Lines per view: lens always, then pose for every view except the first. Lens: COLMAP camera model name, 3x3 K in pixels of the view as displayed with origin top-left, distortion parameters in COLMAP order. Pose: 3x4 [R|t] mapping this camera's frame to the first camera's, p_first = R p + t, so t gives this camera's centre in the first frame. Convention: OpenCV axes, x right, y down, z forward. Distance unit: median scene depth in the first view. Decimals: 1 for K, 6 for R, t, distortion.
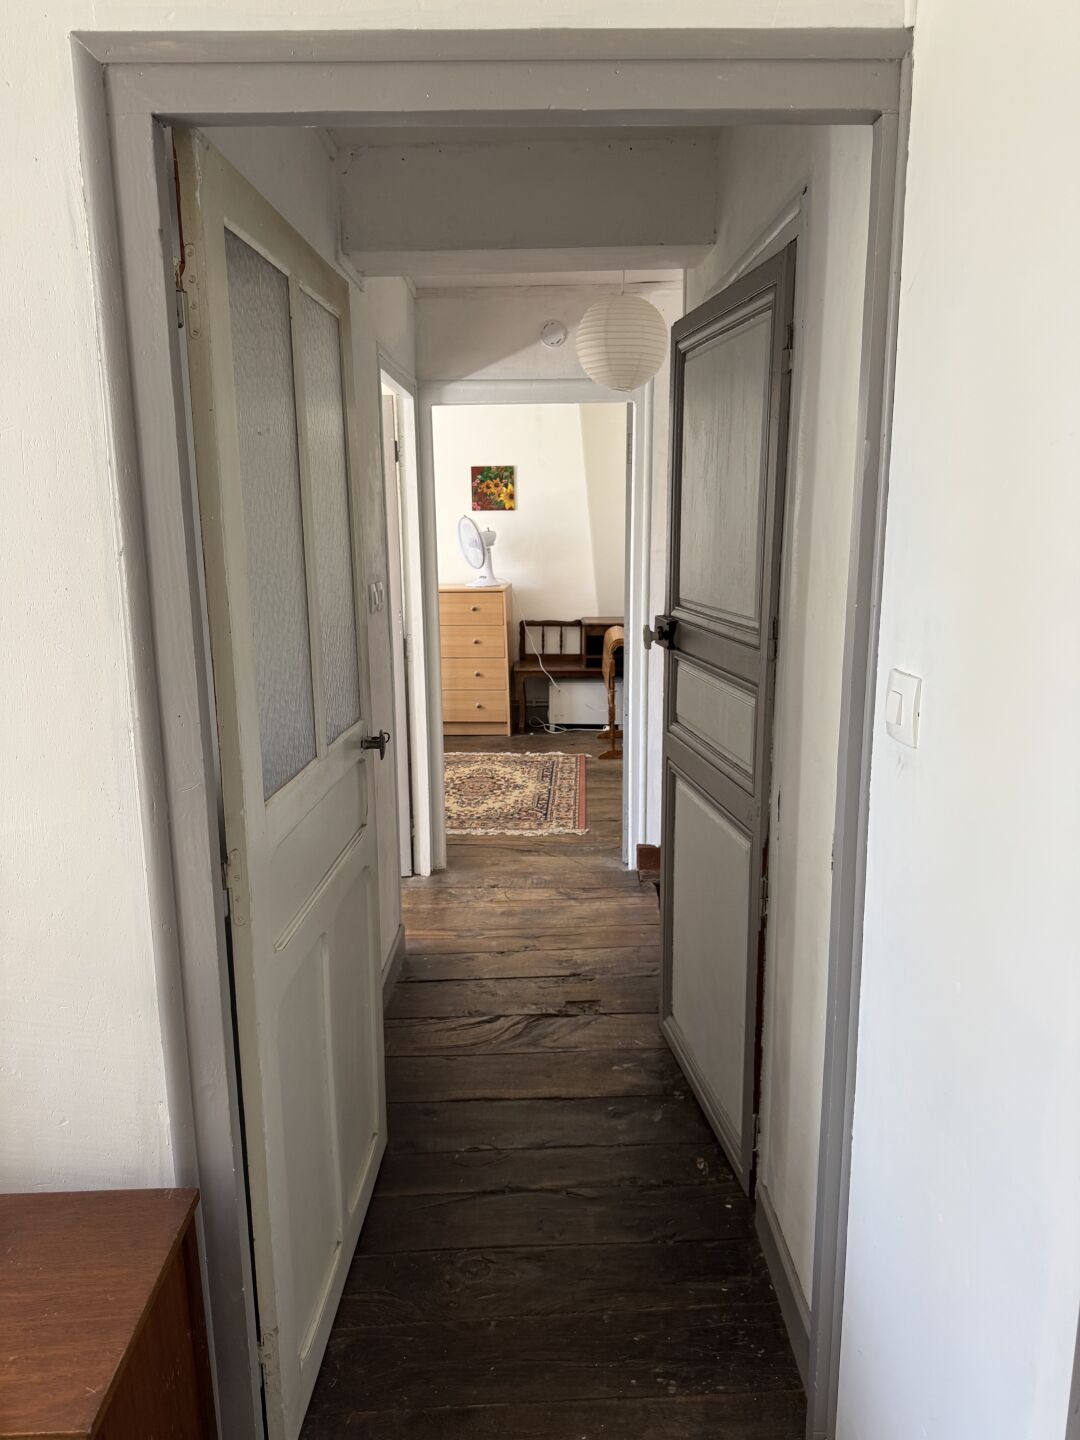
lens RADIAL K [[1002.9, 0, 545.0], [0, 1002.9, 722.1], [0, 0, 1]] dist [0.003709, 0.000159]
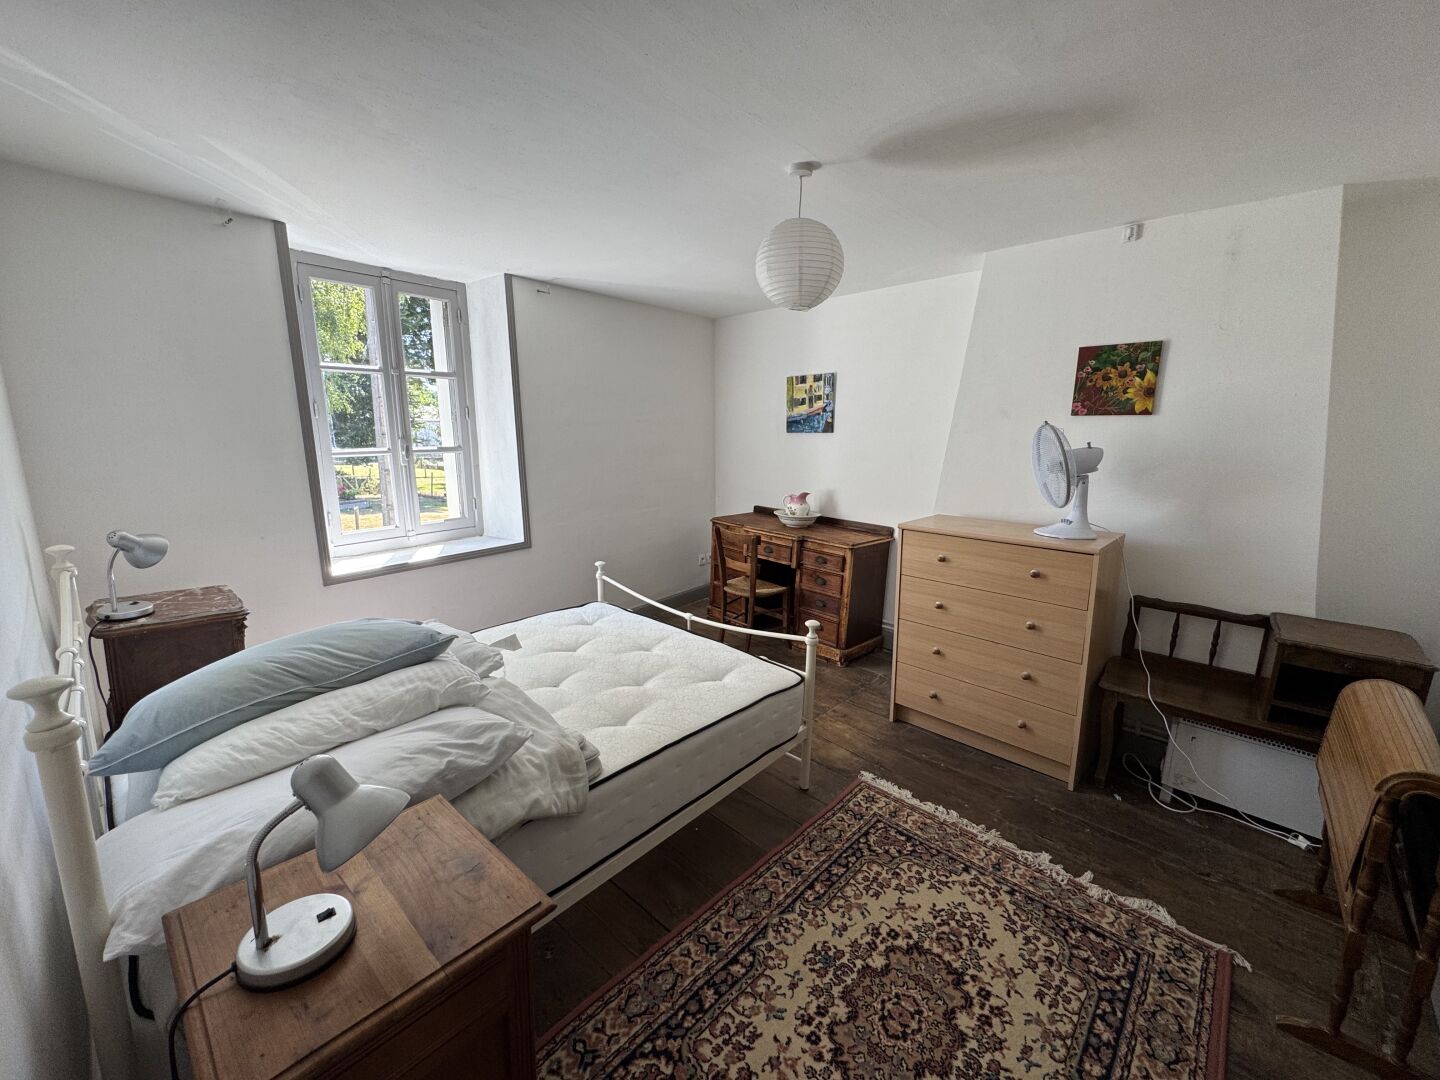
lens RADIAL K [[571.2, 0, 714.9], [0, 571.2, 540.5], [0, 0, 1]] dist [-0.003568, -0.000370]
pose [[0.749139, 0.135644, -0.648376, 0.005337], [-0.140990, 0.989032, 0.044009, -0.115487], [0.647234, 0.058446, 0.760047, 0.579889]]
